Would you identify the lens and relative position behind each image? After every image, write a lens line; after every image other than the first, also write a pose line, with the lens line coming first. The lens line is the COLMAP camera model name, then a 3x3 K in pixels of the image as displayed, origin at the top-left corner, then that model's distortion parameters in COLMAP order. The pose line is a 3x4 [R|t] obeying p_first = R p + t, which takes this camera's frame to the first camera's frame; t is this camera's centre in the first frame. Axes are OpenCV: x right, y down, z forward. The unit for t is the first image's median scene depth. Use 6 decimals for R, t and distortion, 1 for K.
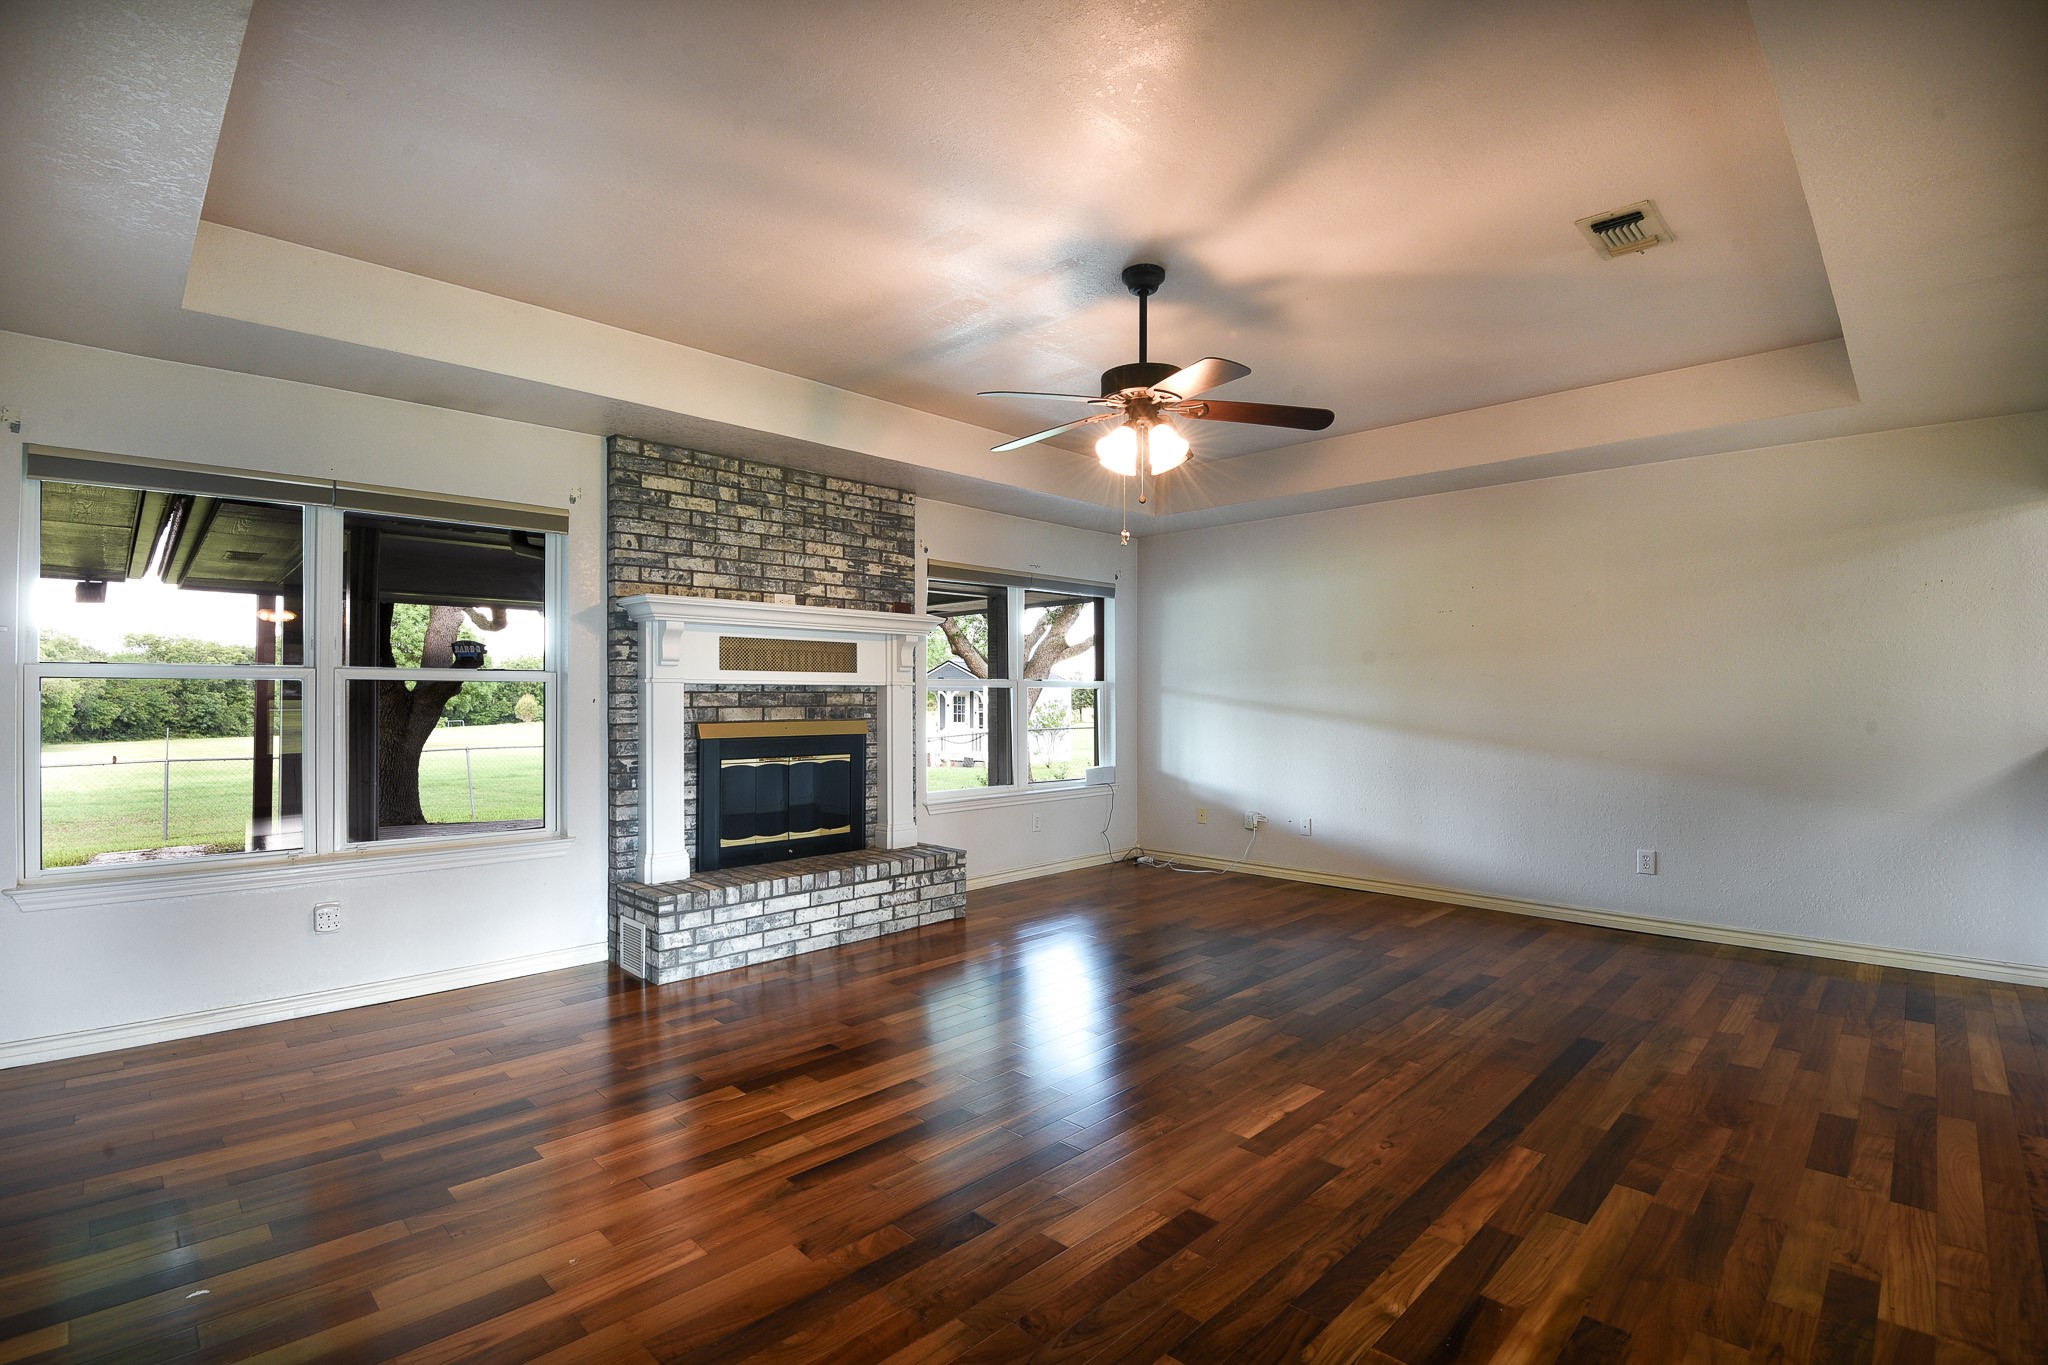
lens RADIAL K [[947.2, 0, 1018.8], [0, 947.2, 690.9], [0, 0, 1]] dist [0.001557, -0.032946]
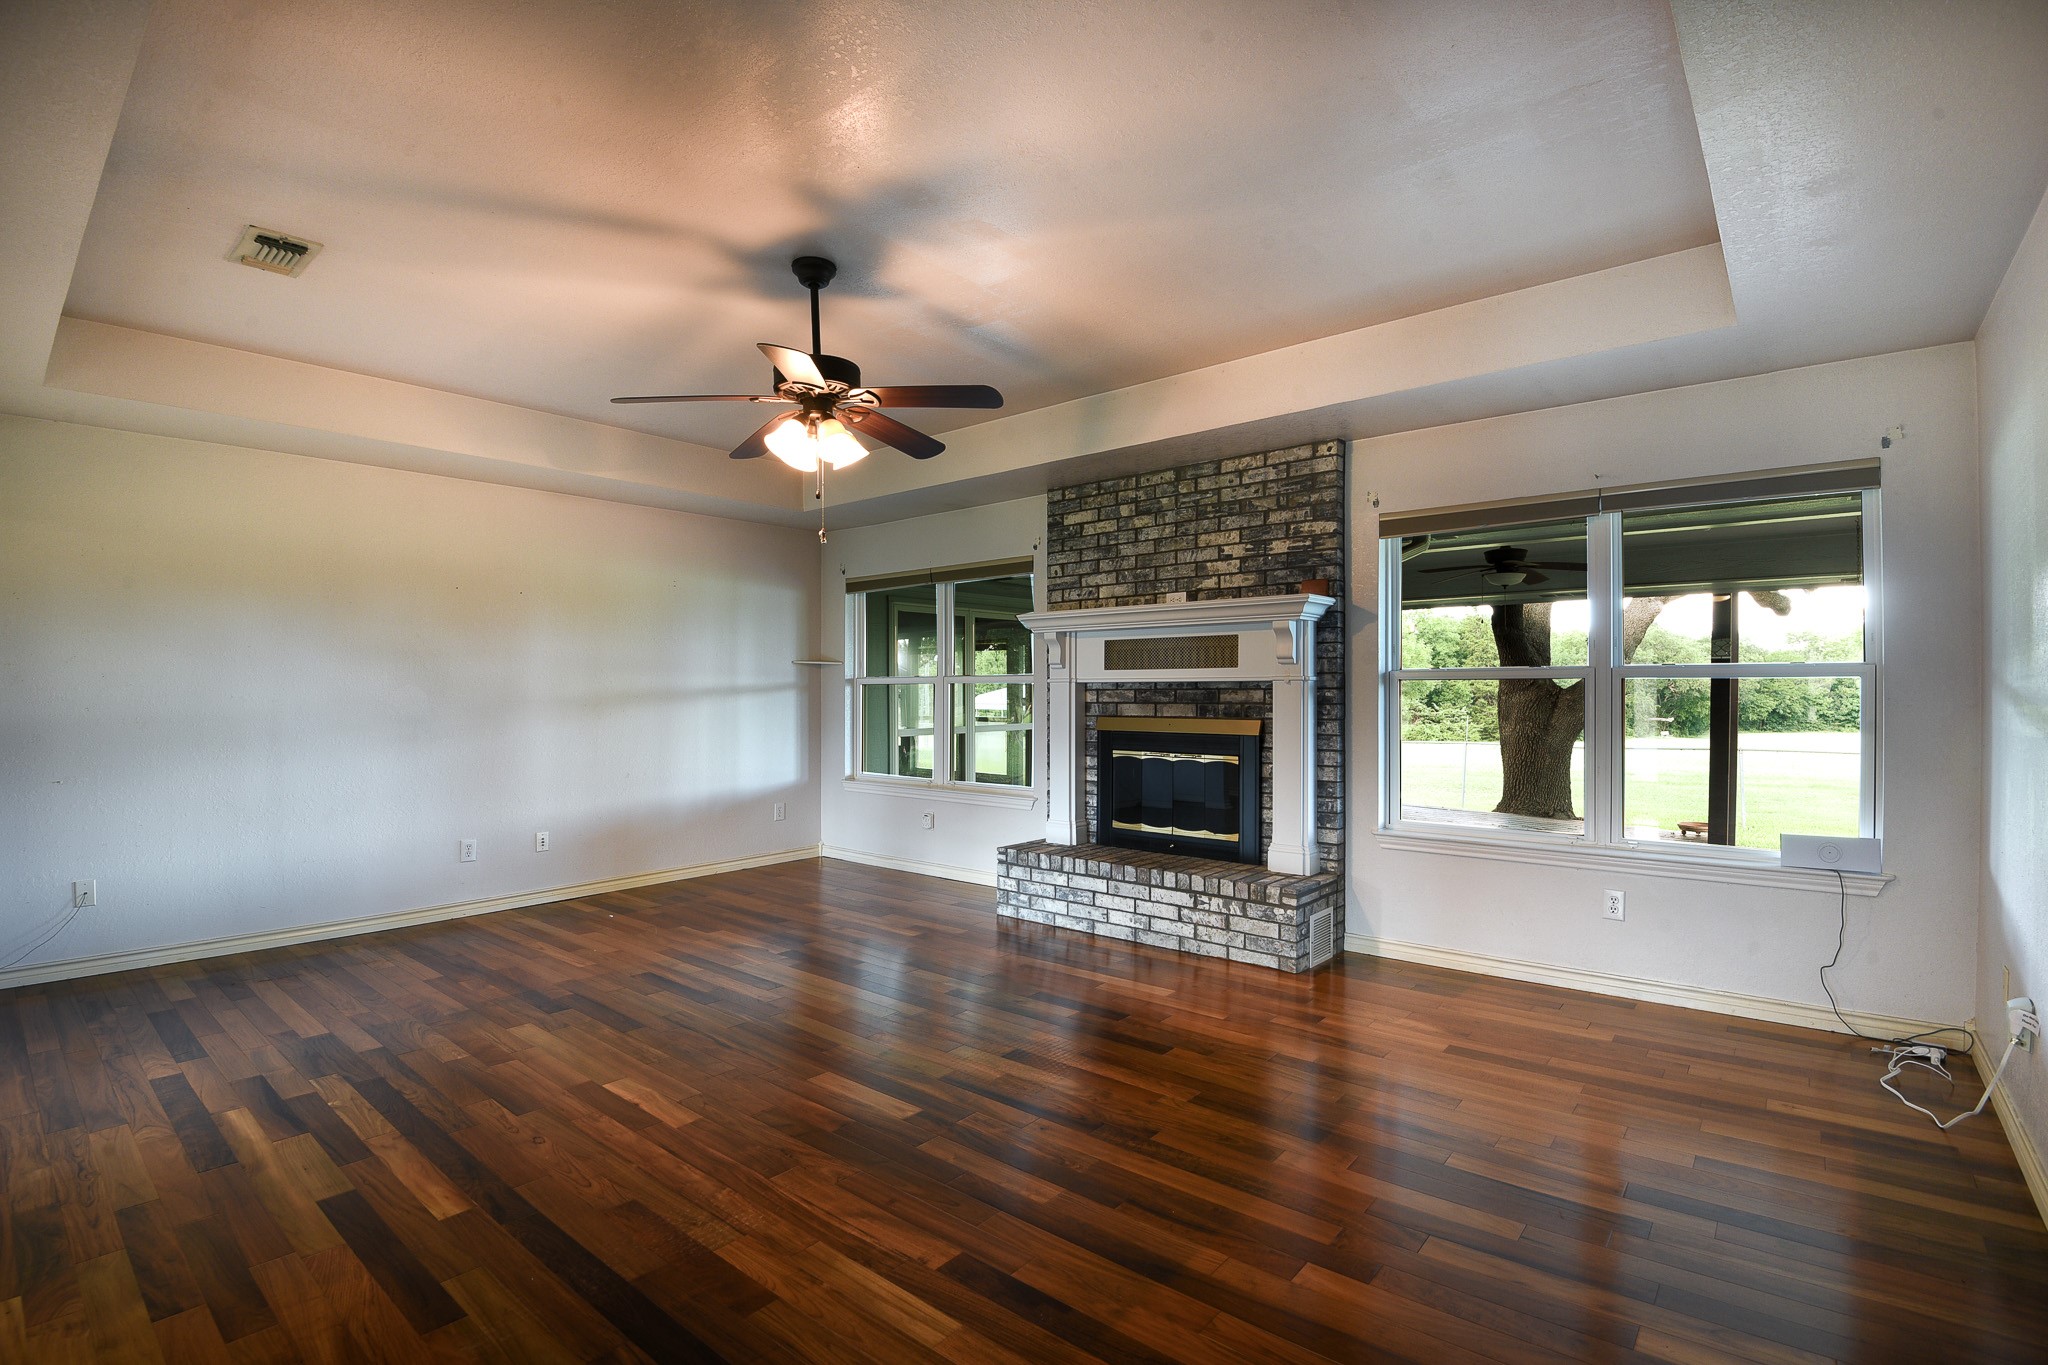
lens RADIAL K [[947.2, 0, 1018.8], [0, 947.2, 690.9], [0, 0, 1]] dist [0.001557, -0.032946]
pose [[0.077151, -0.000732, -0.997019, 0.784891], [0.007546, 0.999972, -0.000150, 0.002154], [0.996991, -0.007512, 0.077154, 0.786864]]
